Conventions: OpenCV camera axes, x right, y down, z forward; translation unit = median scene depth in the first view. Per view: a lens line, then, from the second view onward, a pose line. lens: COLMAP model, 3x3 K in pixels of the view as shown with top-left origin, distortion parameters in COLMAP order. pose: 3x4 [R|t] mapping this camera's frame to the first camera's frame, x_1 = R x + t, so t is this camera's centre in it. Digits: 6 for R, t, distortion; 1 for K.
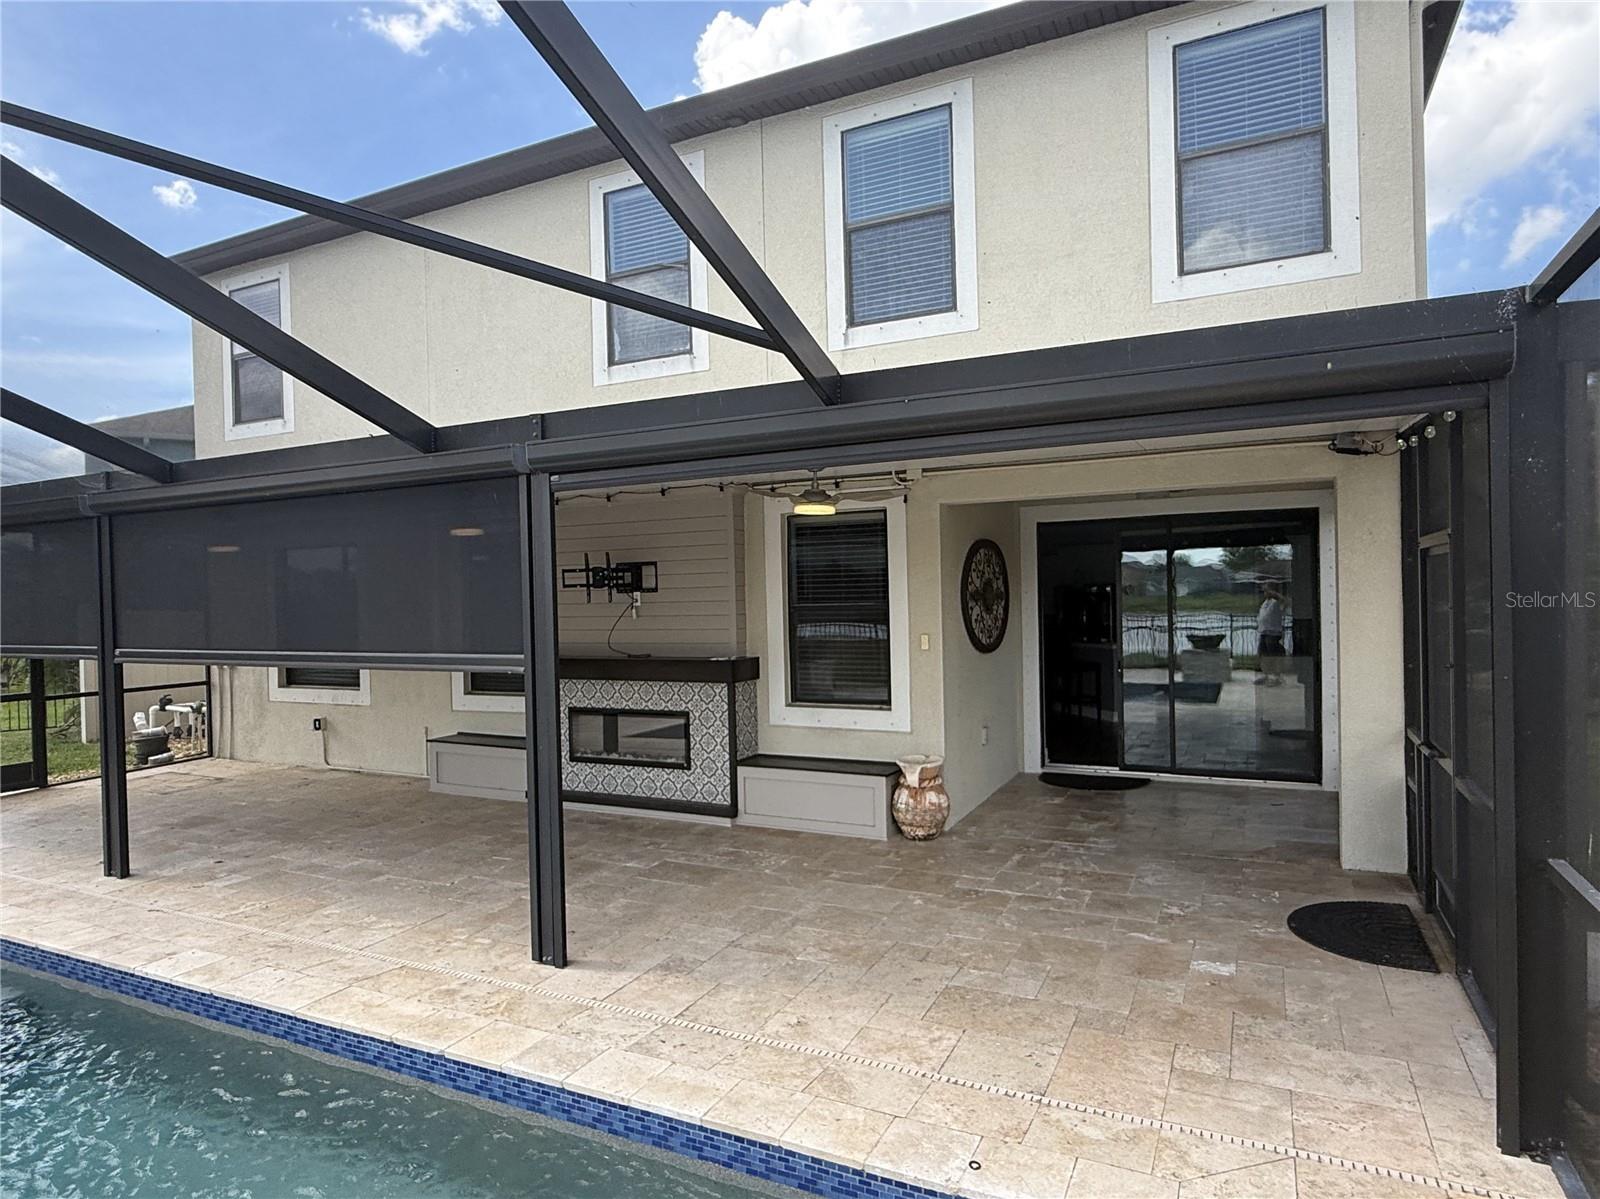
lens RADIAL K [[950.1, 0, 800.0], [0, 950.1, 599.5], [0, 0, 1]] dist [0.000257, 0.000052]
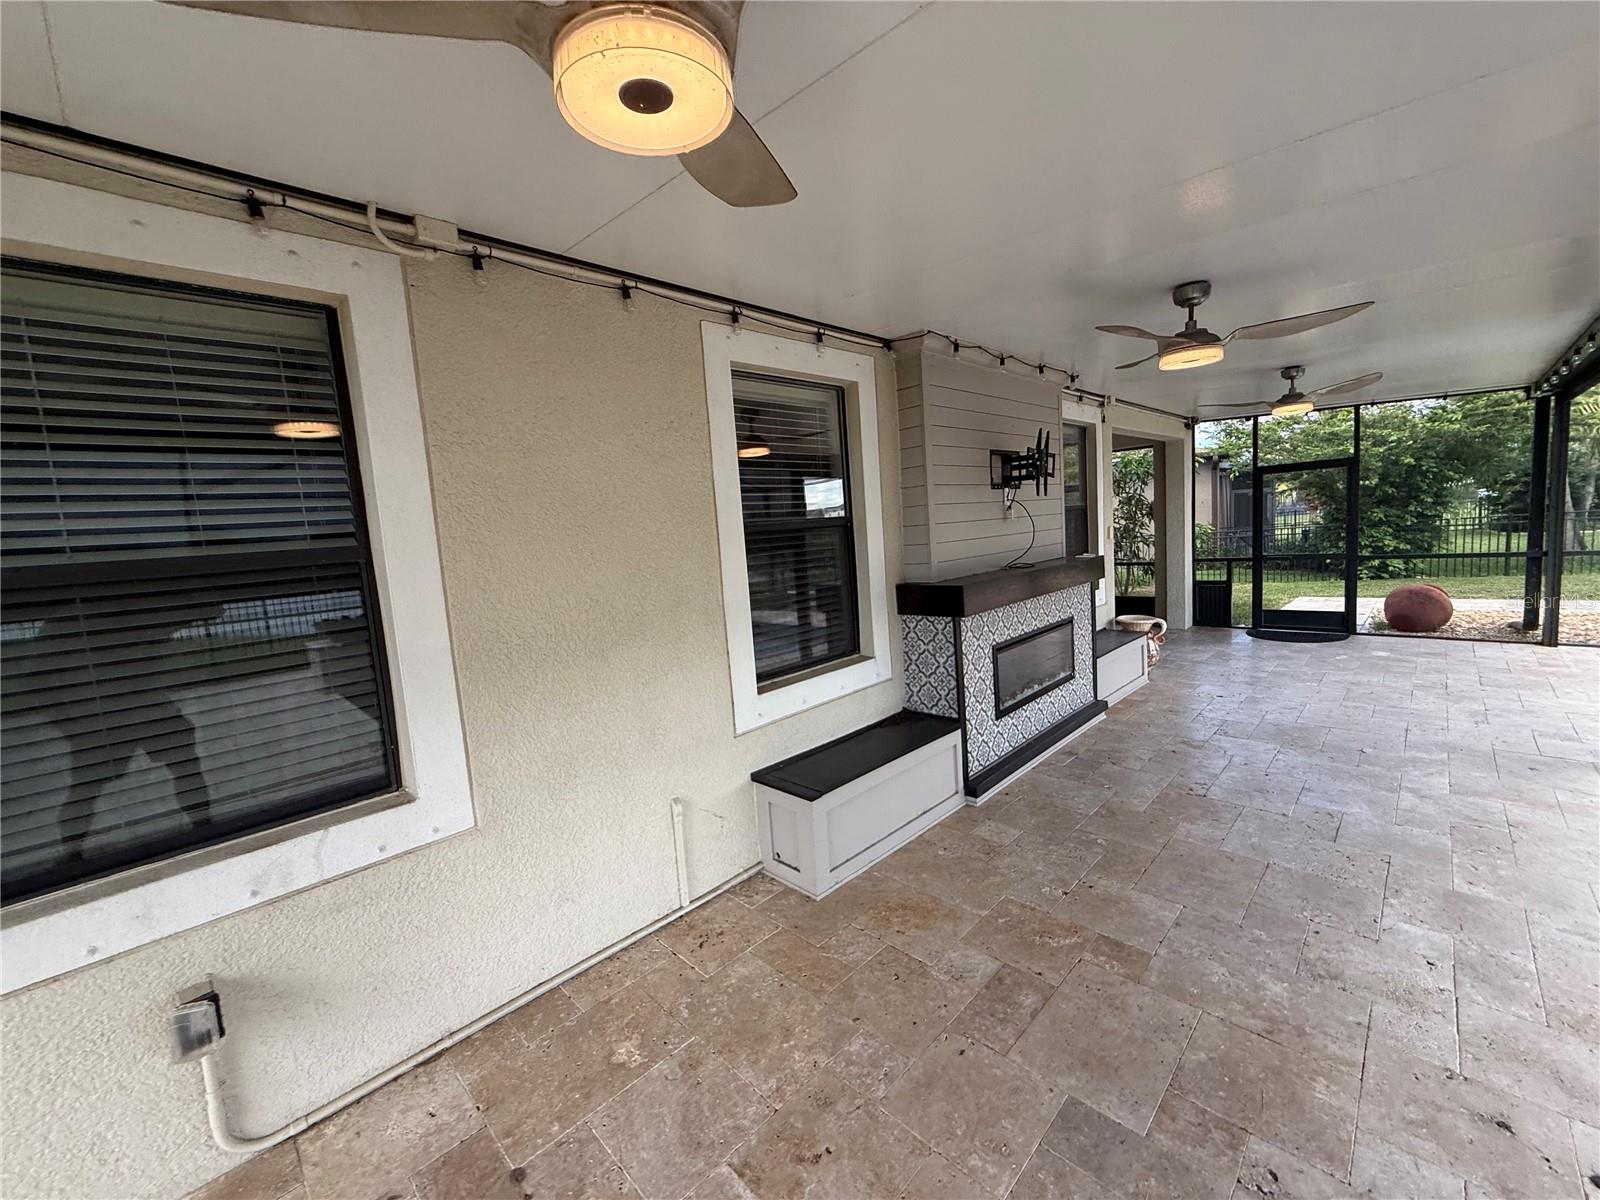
lens RADIAL K [[643.5, 0, 800.0], [0, 643.5, 600.0], [0, 0, 1]] dist [-0.001256, -0.000073]
pose [[0.311792, -0.104586, 0.944377, -0.907945], [0.064447, 0.993962, 0.088800, 0.033950], [-0.947962, 0.033175, 0.316650, 1.210416]]
